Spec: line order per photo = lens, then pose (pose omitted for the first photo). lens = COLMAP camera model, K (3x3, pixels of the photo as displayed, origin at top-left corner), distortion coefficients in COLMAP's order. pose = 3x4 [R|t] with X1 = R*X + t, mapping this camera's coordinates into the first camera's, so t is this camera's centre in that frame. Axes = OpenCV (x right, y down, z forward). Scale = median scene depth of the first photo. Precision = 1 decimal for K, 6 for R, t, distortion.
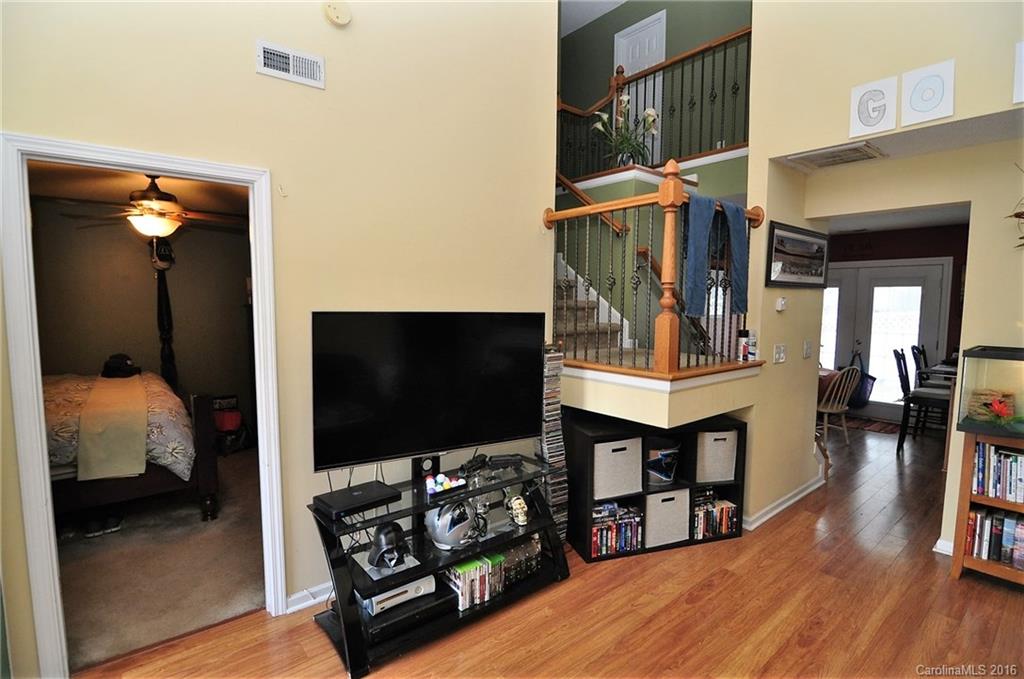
lens RADIAL K [[489.3, 0, 508.8], [0, 489.3, 343.6], [0, 0, 1]] dist [-0.001656, -0.011032]
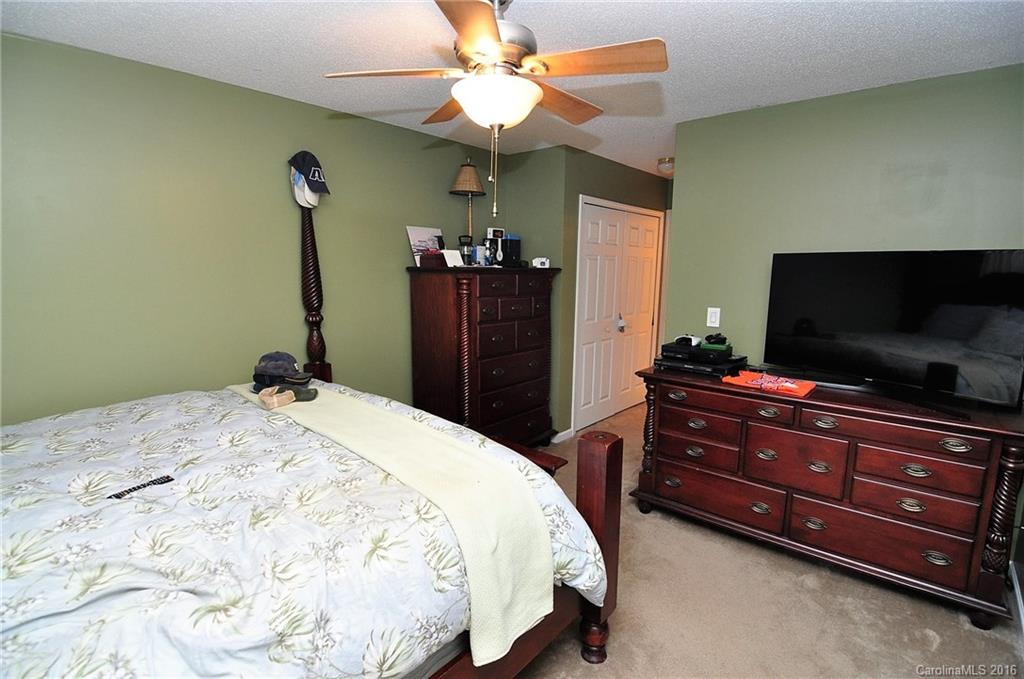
lens RADIAL K [[489.3, 0, 508.8], [0, 489.3, 343.6], [0, 0, 1]] dist [-0.001656, -0.011032]
pose [[0.987768, -0.026097, 0.153731, -0.797261], [0.014768, 0.997121, 0.074380, -0.035416], [-0.155229, -0.071200, 0.985309, 0.505318]]
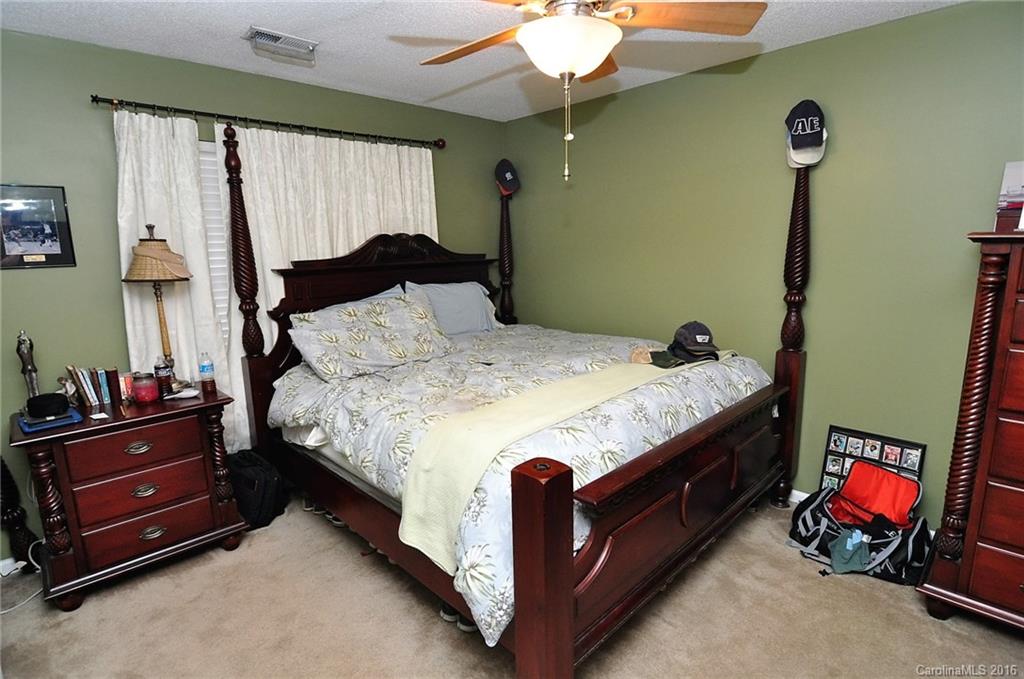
lens RADIAL K [[508.9, 0, 511.6], [0, 508.9, 341.8], [0, 0, 1]] dist [-0.001400, -0.014926]
pose [[0.077595, 0.170690, -0.982265, -0.254877], [-0.063242, 0.984094, 0.166012, -0.057055], [0.994977, 0.049239, 0.087156, 0.929789]]
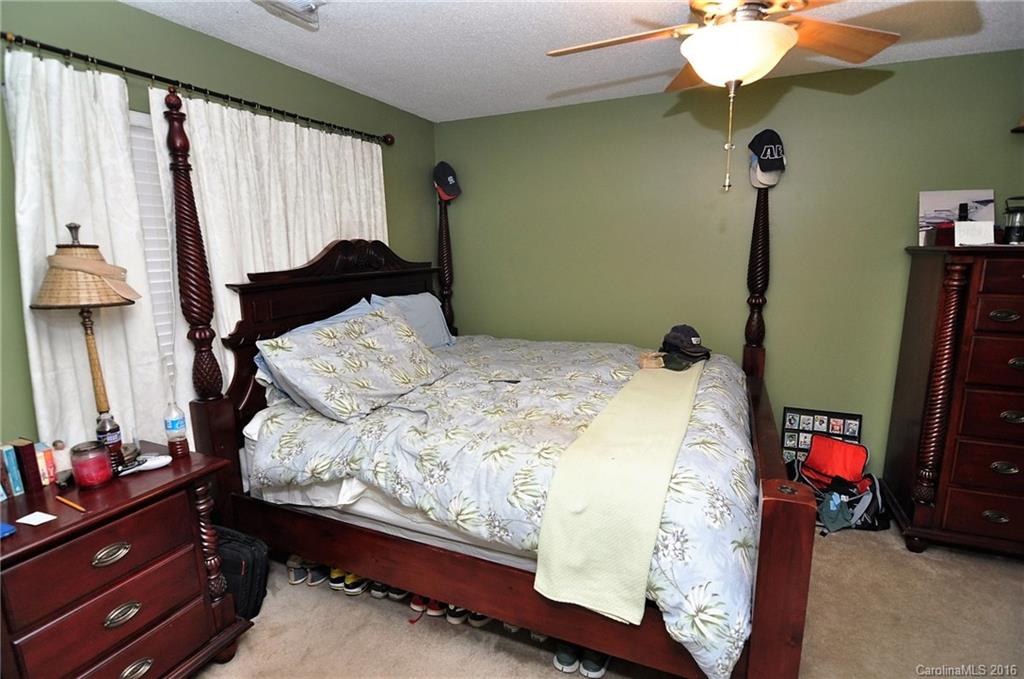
lens RADIAL K [[493.6, 0, 510.5], [0, 493.6, 341.0], [0, 0, 1]] dist [-0.002557, -0.010844]
pose [[0.436932, 0.148624, -0.887131, -0.405923], [-0.056310, 0.988840, 0.137930, -0.046004], [0.897730, -0.010312, 0.440424, 0.646804]]
